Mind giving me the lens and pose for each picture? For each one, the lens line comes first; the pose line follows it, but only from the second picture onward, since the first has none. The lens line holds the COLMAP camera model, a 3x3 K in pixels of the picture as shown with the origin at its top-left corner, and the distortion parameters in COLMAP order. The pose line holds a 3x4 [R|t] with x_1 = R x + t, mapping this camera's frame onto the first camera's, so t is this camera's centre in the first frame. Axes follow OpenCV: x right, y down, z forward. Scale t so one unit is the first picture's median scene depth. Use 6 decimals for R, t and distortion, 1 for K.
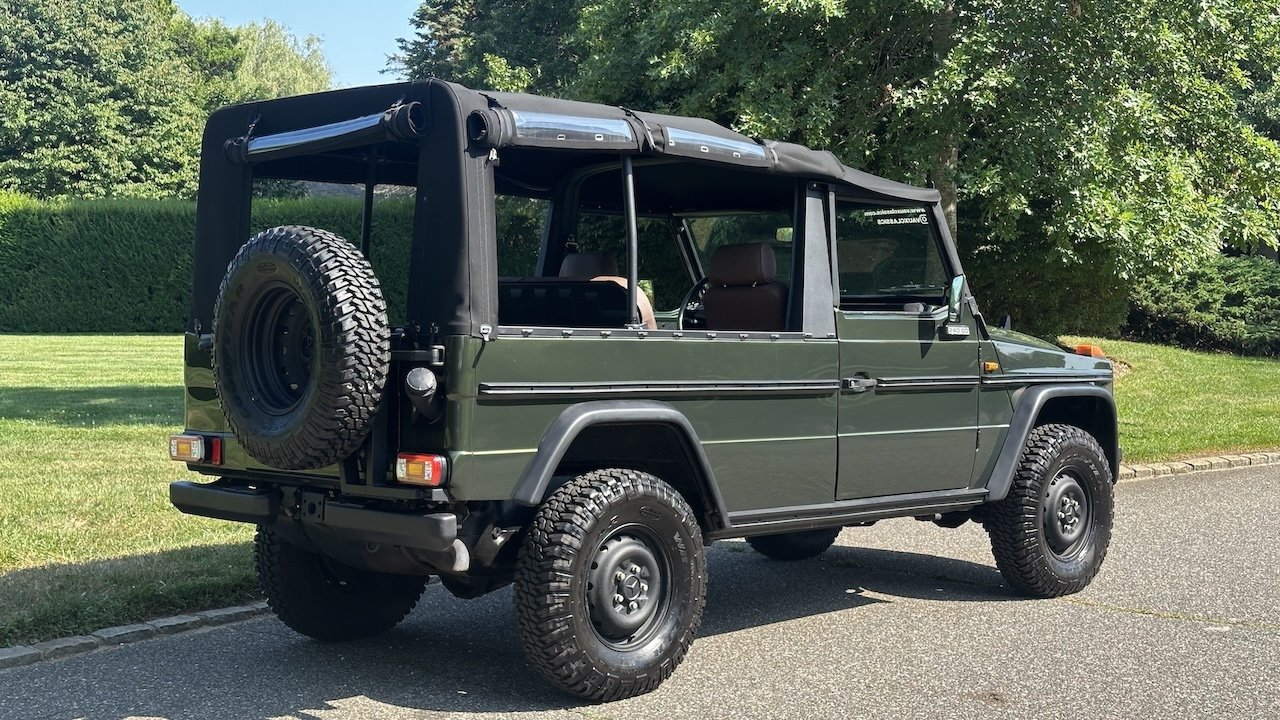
lens RADIAL K [[1788.3, 0, 663.2], [0, 1788.3, 358.5], [0, 0, 1]] dist [0.131541, 0.000000]
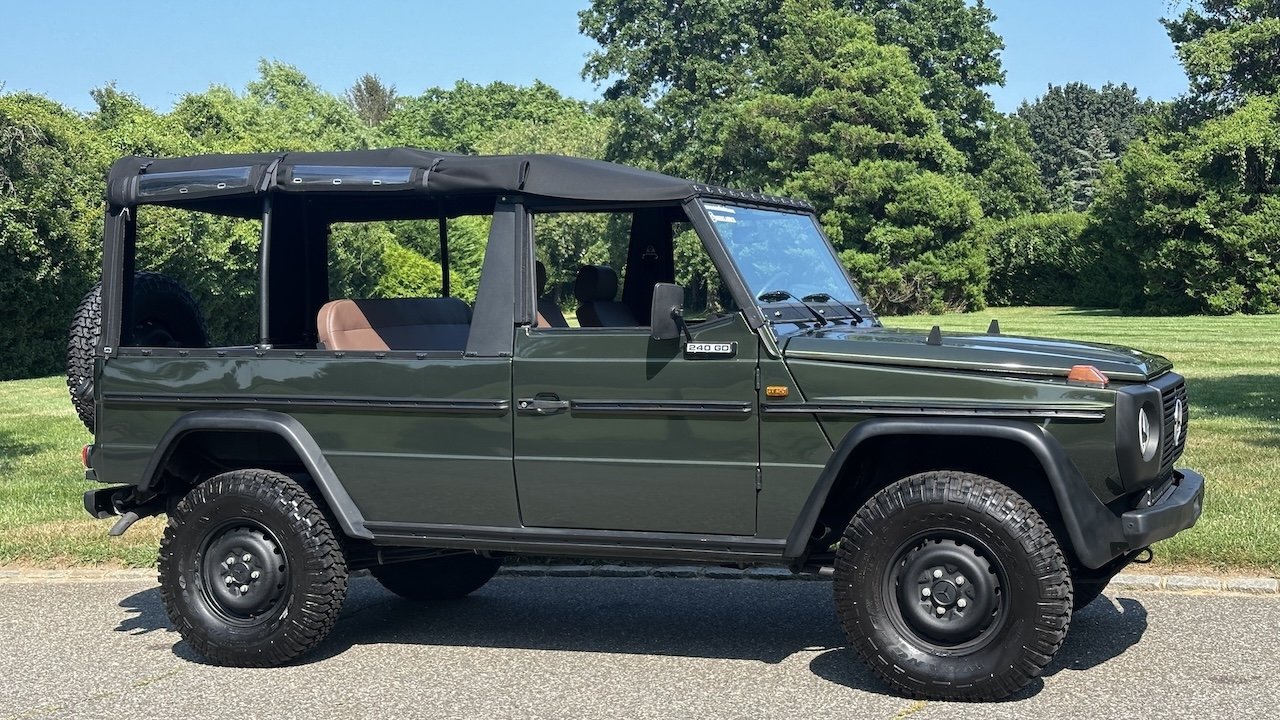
lens RADIAL K [[1788.3, 0, 630.8], [0, 1788.3, 357.0], [0, 0, 1]] dist [0.131541, 0.000000]
pose [[0.372724, 0.018255, -0.927763, 1.004435], [-0.000422, 0.999810, 0.019503, -0.029758], [0.927942, -0.006877, 0.372661, 0.698752]]
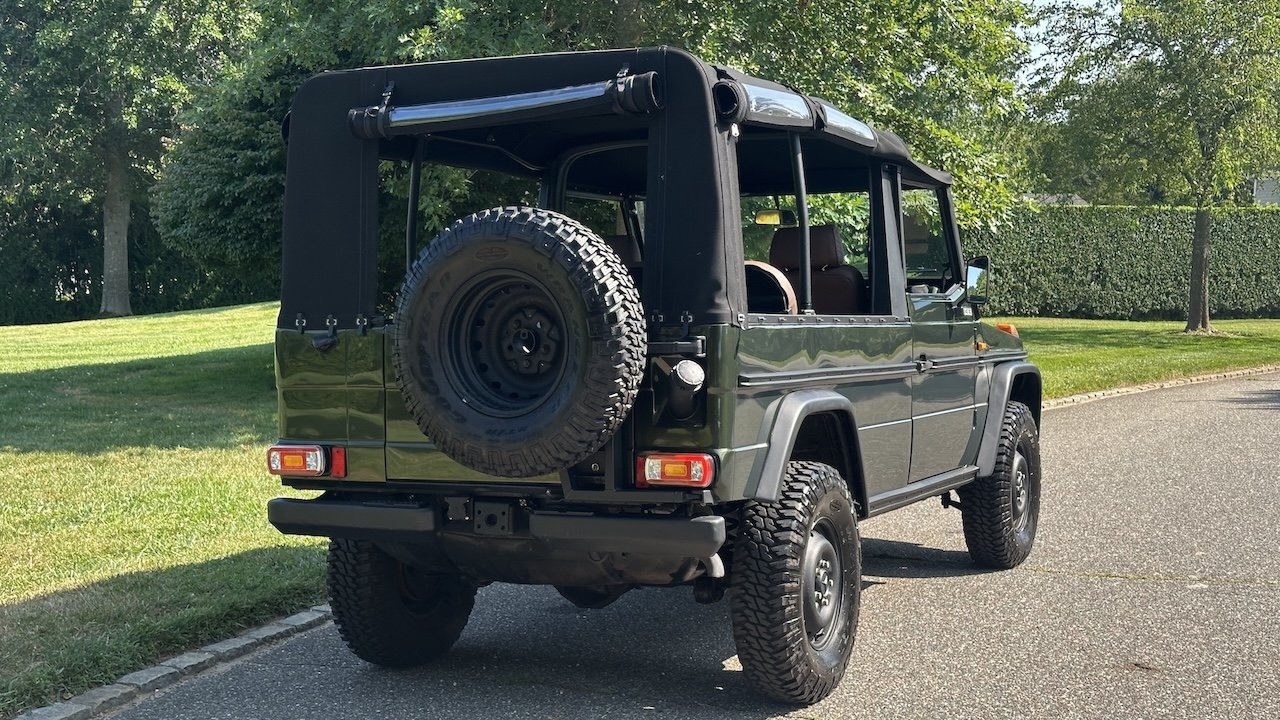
lens RADIAL K [[1788.3, 0, 656.9], [0, 1788.3, 365.6], [0, 0, 1]] dist [0.131541, 0.000000]
pose [[0.942480, -0.027870, 0.333100, -0.365708], [0.024137, 0.999591, 0.015338, -0.005215], [-0.333391, -0.006416, 0.942767, 0.108231]]
